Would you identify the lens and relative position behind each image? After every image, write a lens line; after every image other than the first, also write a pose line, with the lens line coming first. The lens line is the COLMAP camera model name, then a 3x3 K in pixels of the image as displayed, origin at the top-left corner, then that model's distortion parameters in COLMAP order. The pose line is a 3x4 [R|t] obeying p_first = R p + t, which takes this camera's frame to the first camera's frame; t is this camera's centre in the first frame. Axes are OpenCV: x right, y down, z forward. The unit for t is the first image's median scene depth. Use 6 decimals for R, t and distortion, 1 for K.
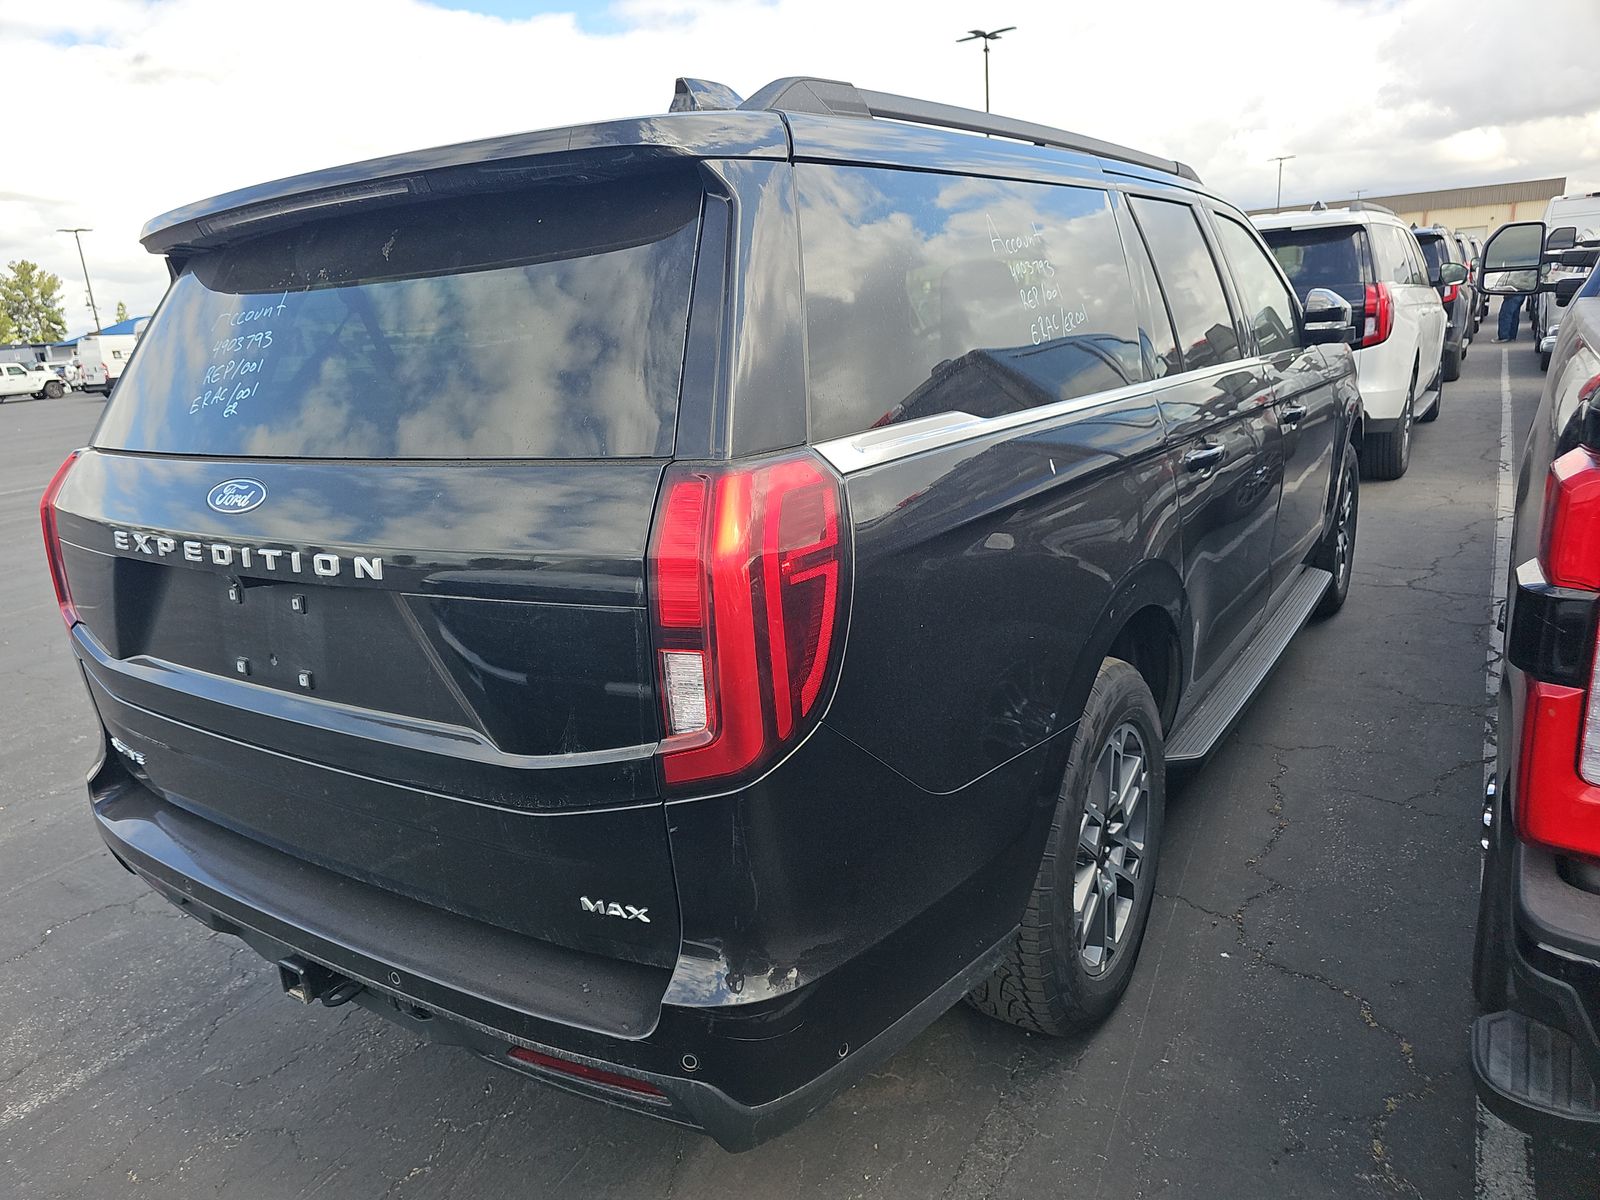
lens RADIAL K [[1080.4, 0, 798.1], [0, 1080.4, 597.9], [0, 0, 1]] dist [0.009002, 0.002052]
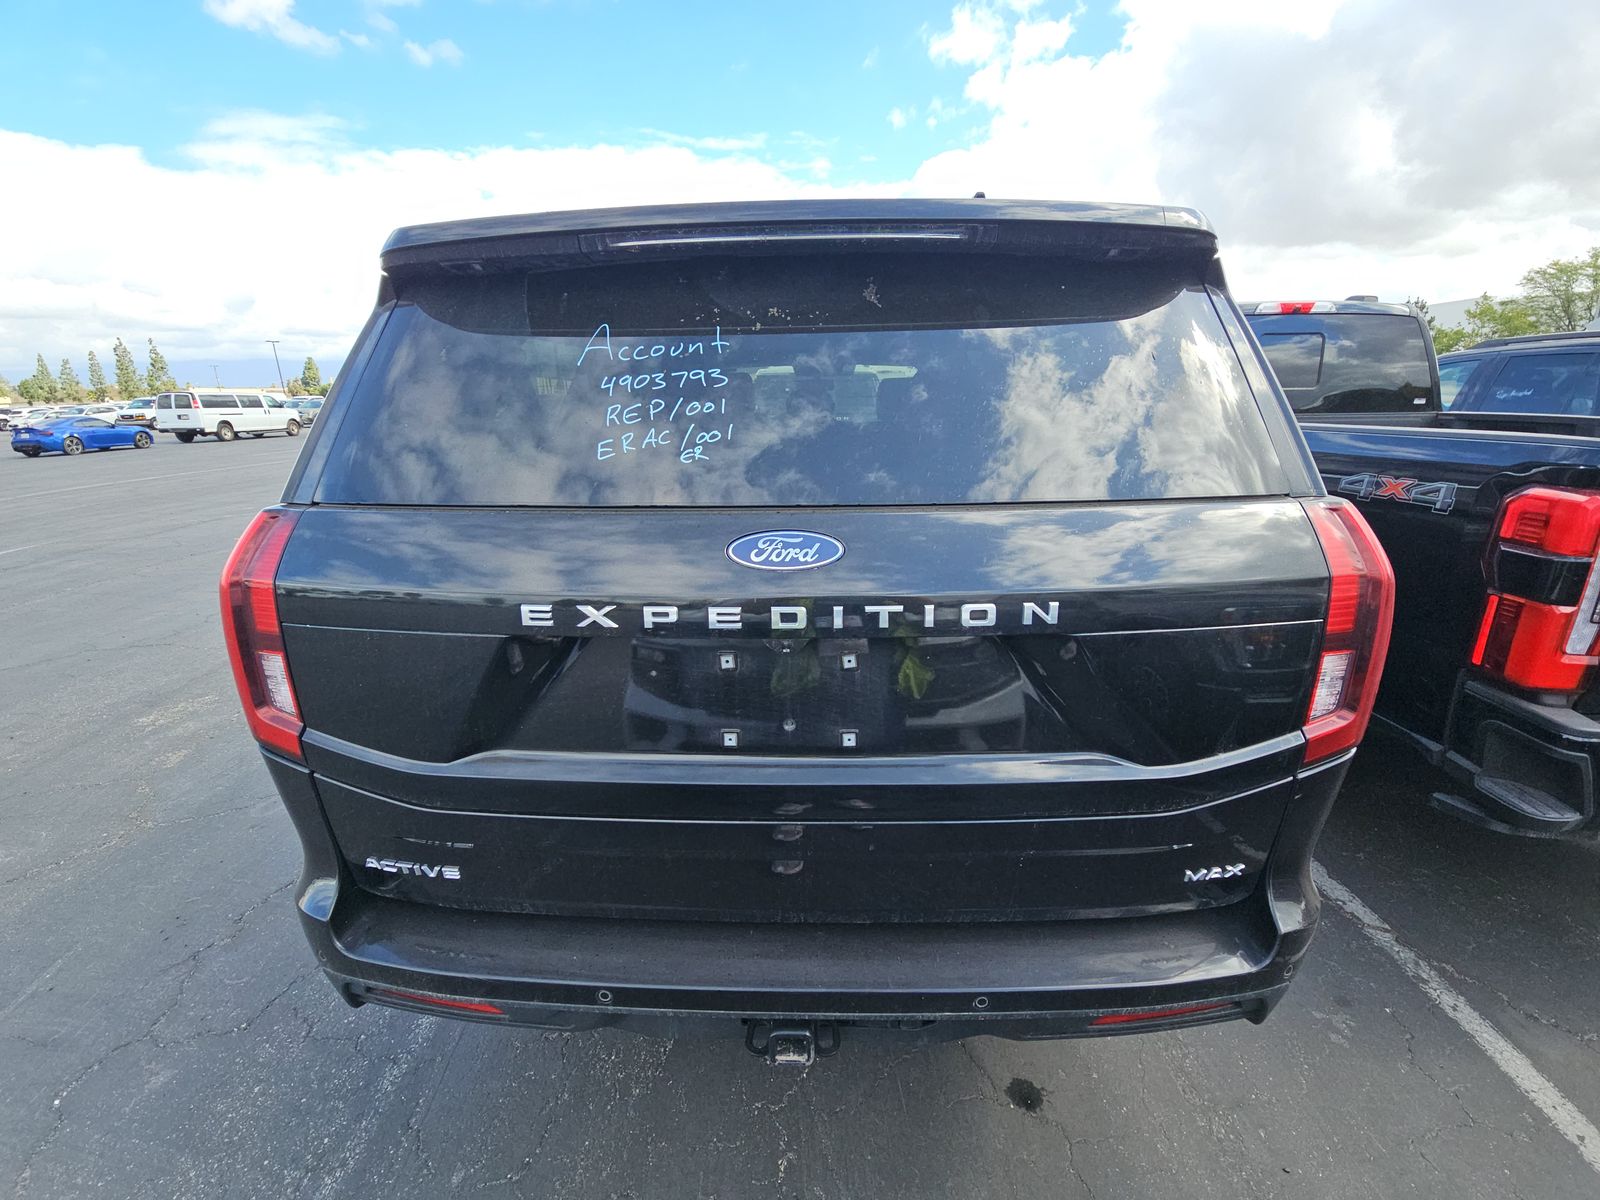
lens RADIAL K [[642.0, 0, 793.2], [0, 642.0, 597.9], [0, 0, 1]] dist [-0.000752, -0.000621]
pose [[0.845383, -0.095925, 0.525476, -0.770194], [0.092021, 0.995189, 0.033627, -0.070355], [-0.526174, 0.019927, 0.850143, 0.534558]]
